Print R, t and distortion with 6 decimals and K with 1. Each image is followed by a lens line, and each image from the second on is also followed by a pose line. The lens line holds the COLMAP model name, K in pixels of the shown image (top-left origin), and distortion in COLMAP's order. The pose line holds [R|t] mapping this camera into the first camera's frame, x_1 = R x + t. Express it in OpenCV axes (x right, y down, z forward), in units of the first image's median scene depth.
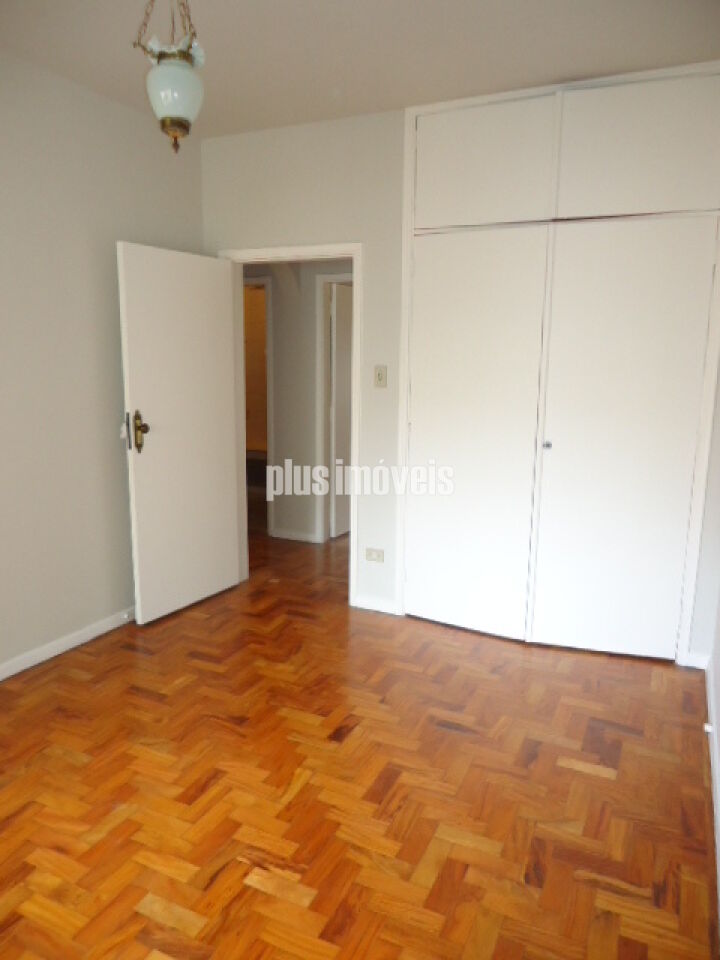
lens RADIAL K [[691.5, 0, 356.9], [0, 691.5, 479.4], [0, 0, 1]] dist [-0.010970, 0.001493]
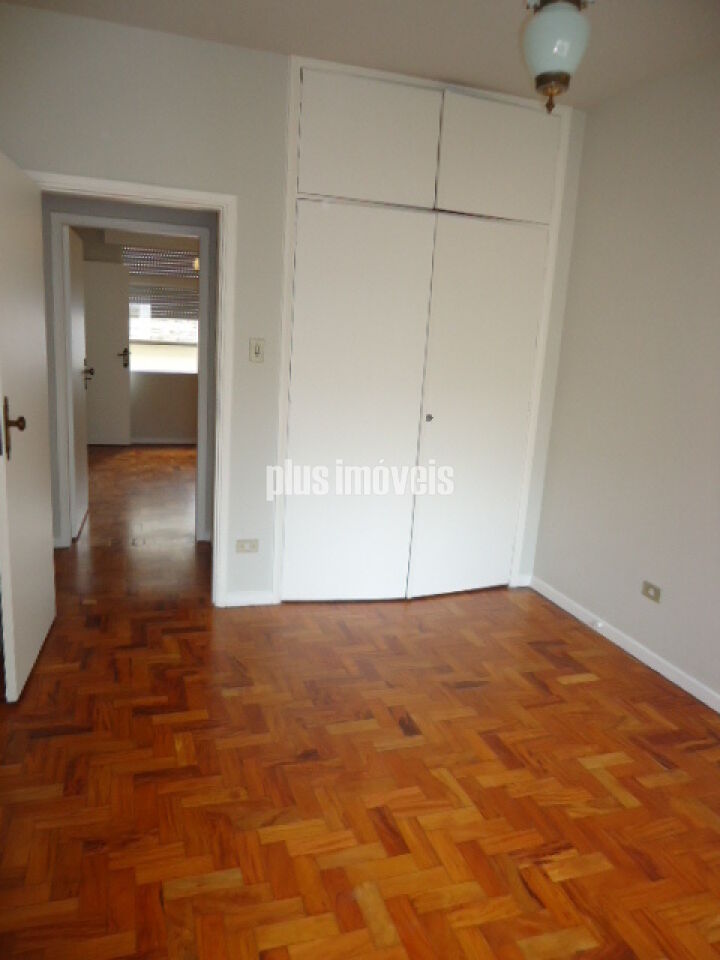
lens RADIAL K [[691.5, 0, 356.9], [0, 691.5, 479.4], [0, 0, 1]] dist [-0.010970, 0.001493]
pose [[0.723013, -0.113833, 0.681391, -0.649129], [0.070406, 0.993337, 0.091240, -0.069206], [-0.687237, -0.017994, 0.726210, 0.318247]]
